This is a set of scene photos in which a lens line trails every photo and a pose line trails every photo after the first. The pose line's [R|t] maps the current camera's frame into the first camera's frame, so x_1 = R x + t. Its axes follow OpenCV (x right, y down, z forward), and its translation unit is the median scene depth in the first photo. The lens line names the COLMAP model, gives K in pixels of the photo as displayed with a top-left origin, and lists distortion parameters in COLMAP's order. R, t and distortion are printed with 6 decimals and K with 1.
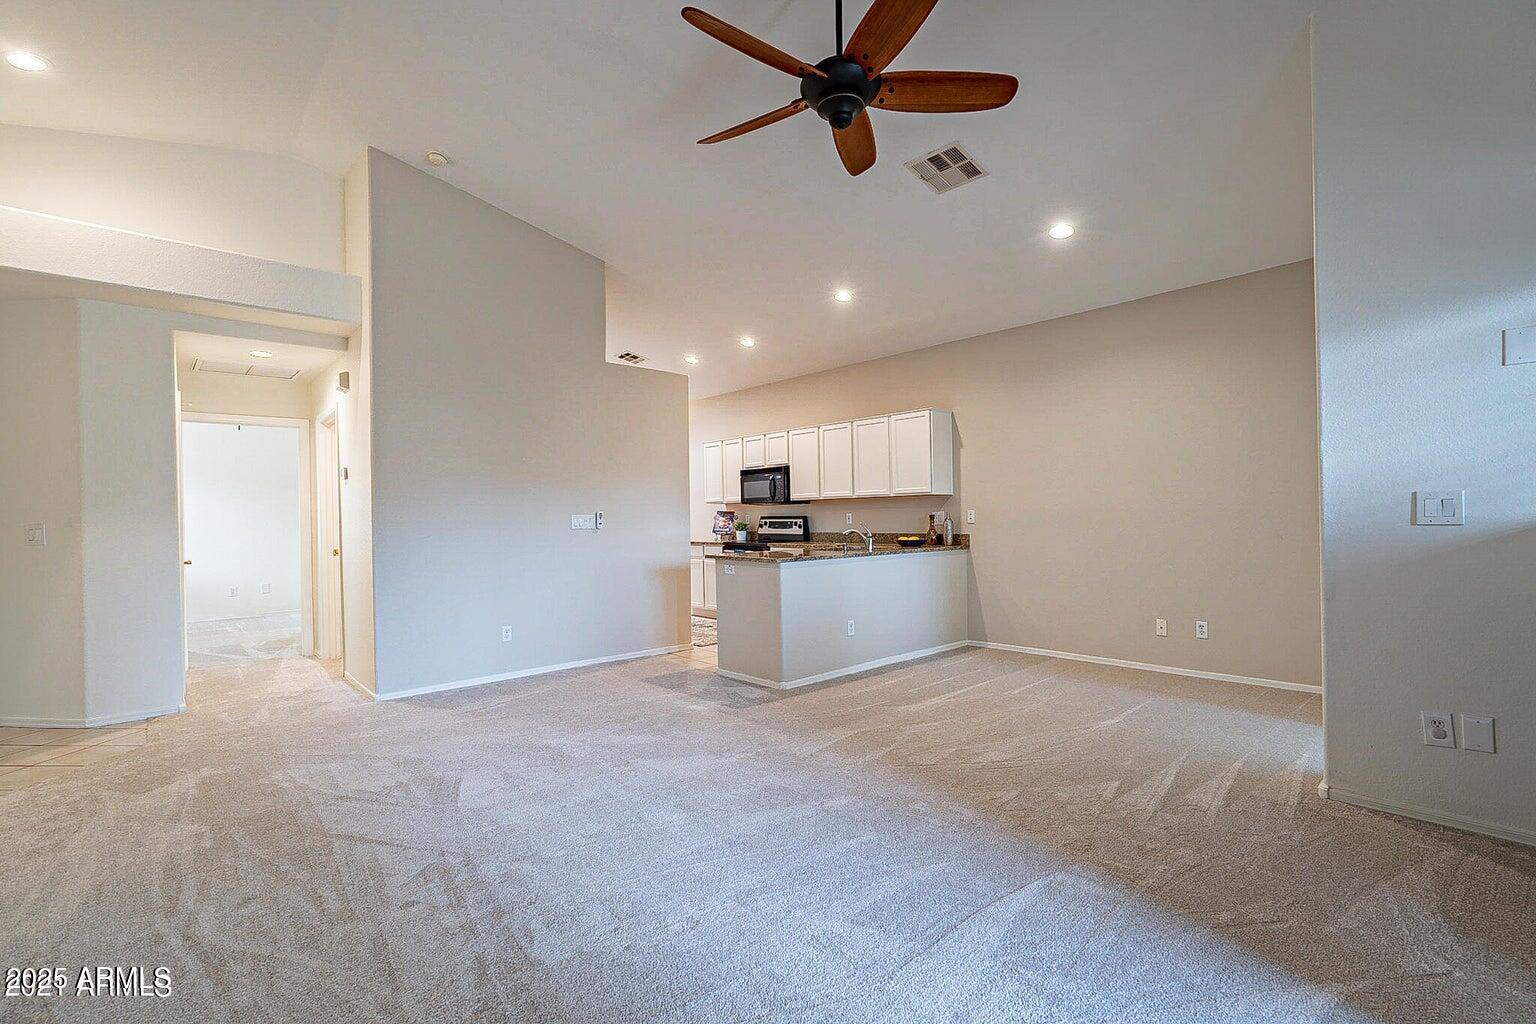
lens RADIAL K [[700.7, 0, 770.2], [0, 700.7, 512.8], [0, 0, 1]] dist [0.003439, 0.000053]
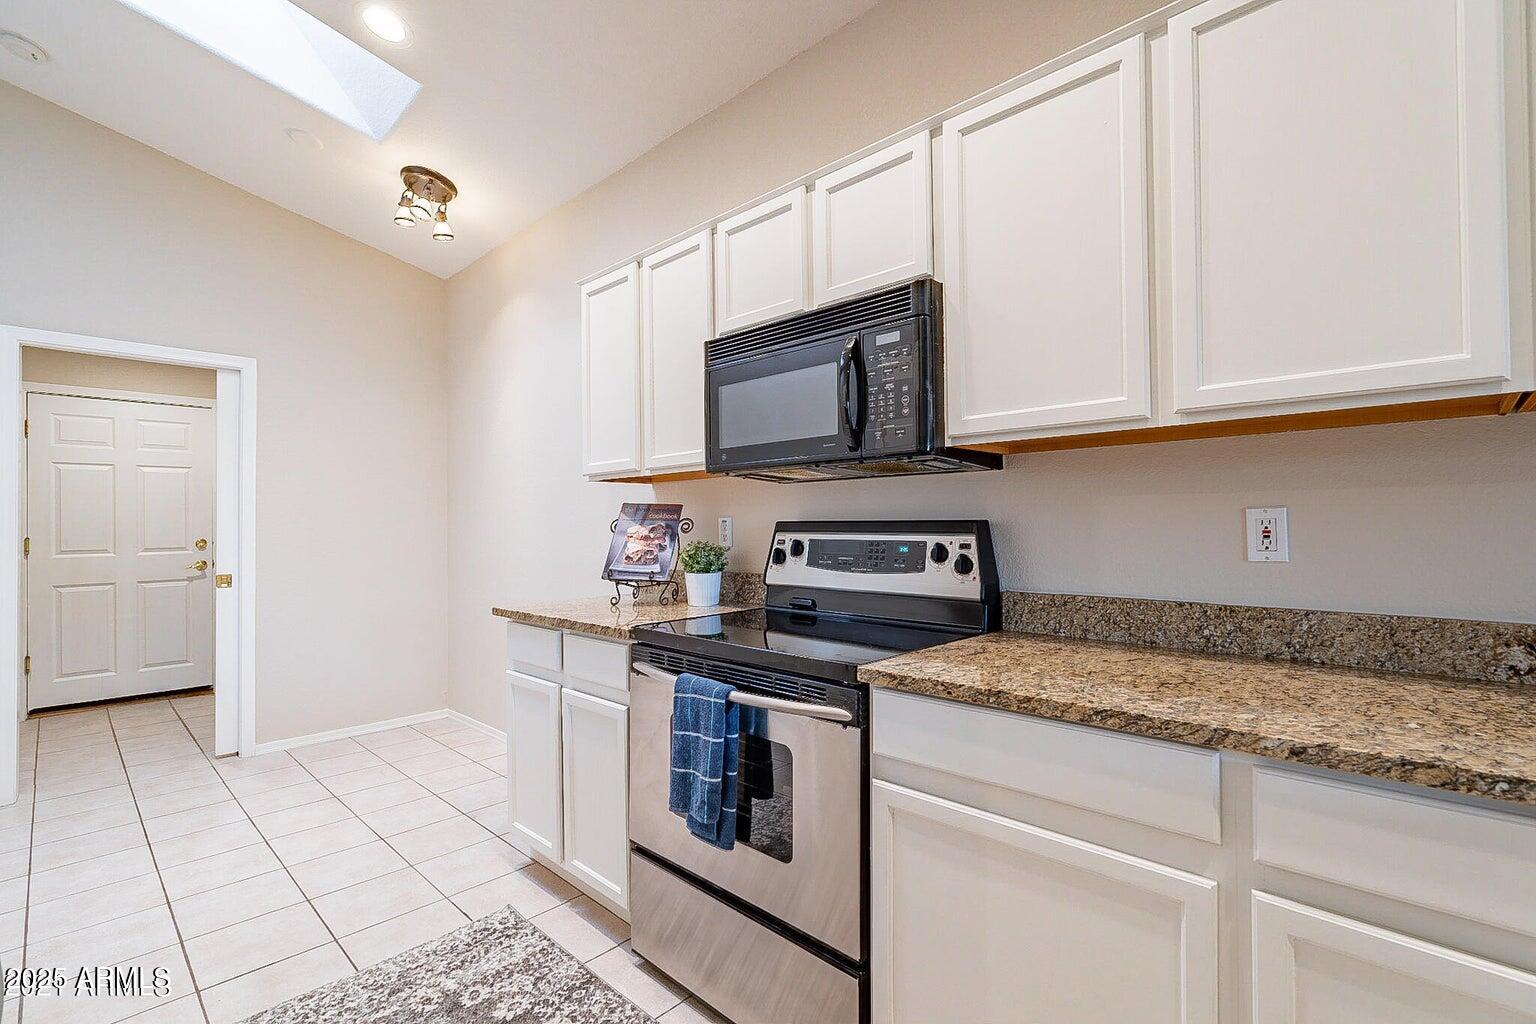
lens RADIAL K [[700.7, 0, 765.0], [0, 700.7, 515.7], [0, 0, 1]] dist [0.003439, 0.000053]
pose [[0.998312, 0.006184, 0.057745, -0.035454], [-0.005814, 0.999962, -0.006559, 0.004692], [-0.057783, 0.006212, 0.998310, 0.756701]]
